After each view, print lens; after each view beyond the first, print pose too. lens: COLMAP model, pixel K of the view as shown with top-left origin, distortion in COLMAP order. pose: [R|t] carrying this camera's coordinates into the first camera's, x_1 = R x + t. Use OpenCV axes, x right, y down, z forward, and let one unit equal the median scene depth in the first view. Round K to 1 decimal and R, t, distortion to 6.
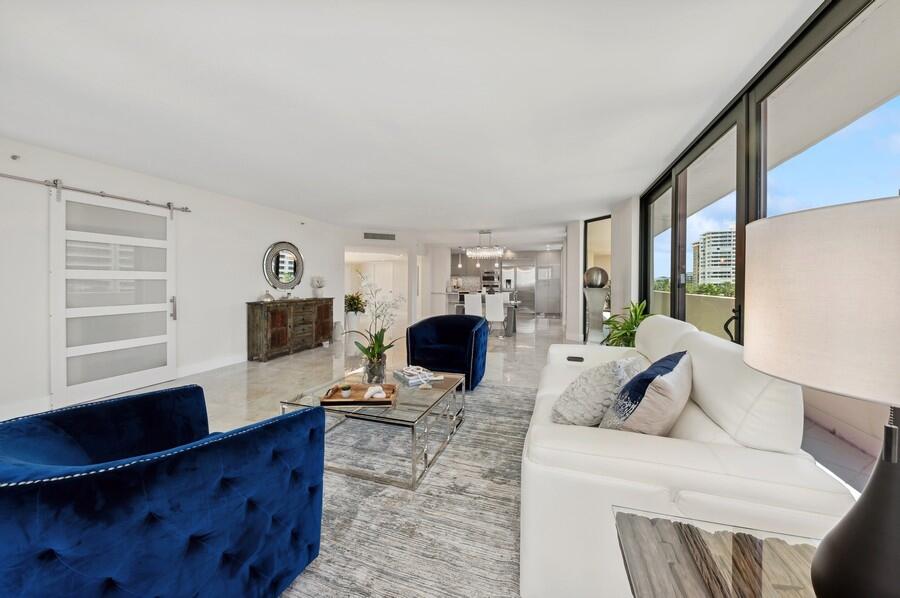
lens RADIAL K [[330.5, 0, 460.8], [0, 330.5, 283.4], [0, 0, 1]] dist [0.000390, -0.000157]
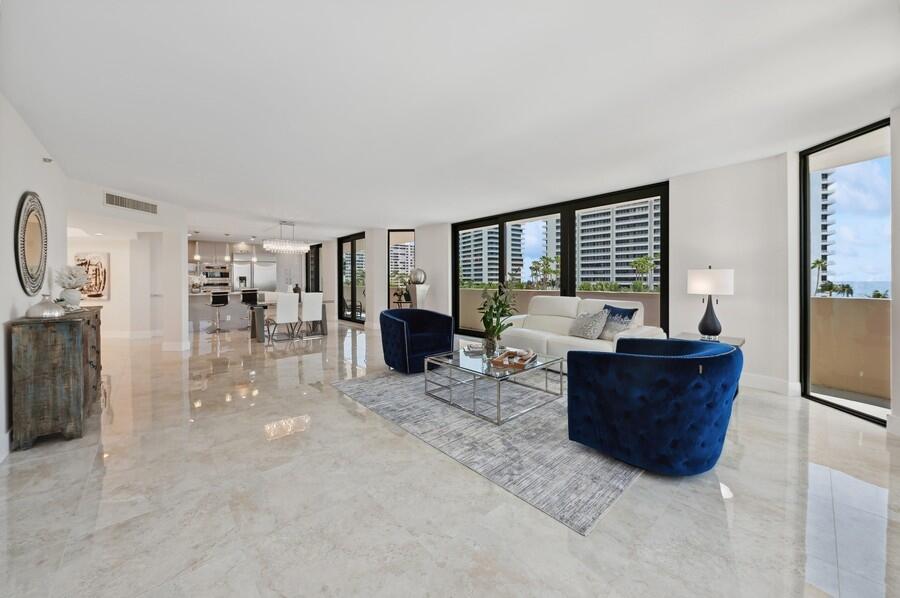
lens RADIAL K [[330.5, 0, 460.8], [0, 330.5, 283.4], [0, 0, 1]] dist [0.000390, -0.000157]
pose [[0.477139, -0.002635, 0.878824, -0.489564], [-0.001232, 0.999993, 0.003668, 0.002344], [-0.878827, -0.002832, 0.477133, 0.166515]]
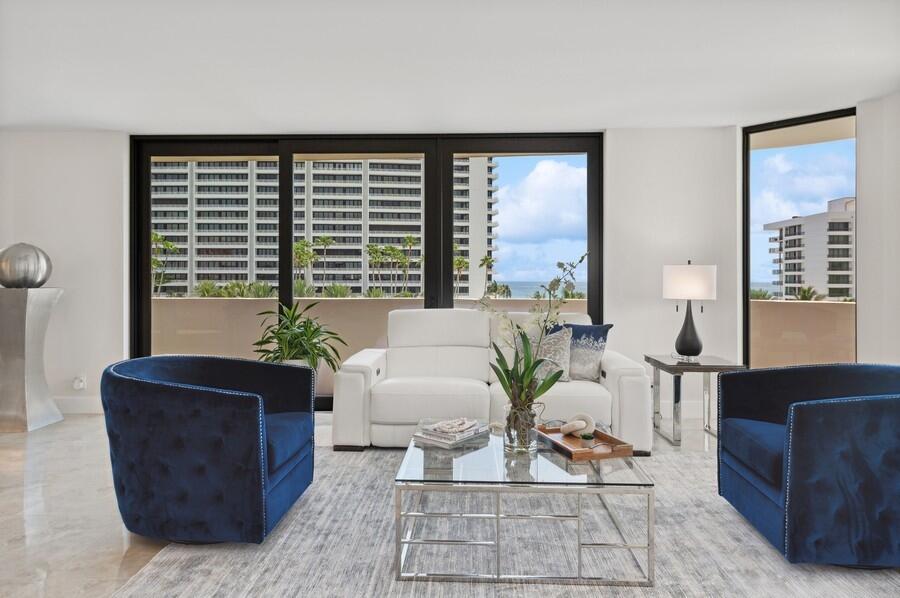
lens RADIAL K [[579.4, 0, 451.5], [0, 579.4, 280.4], [0, 0, 1]] dist [0.046521, 0.000735]
pose [[-0.279317, 0.003296, 0.960193, -0.419056], [-0.001513, 0.999991, -0.003872, 0.002369], [-0.960198, -0.002534, -0.279310, 0.482574]]
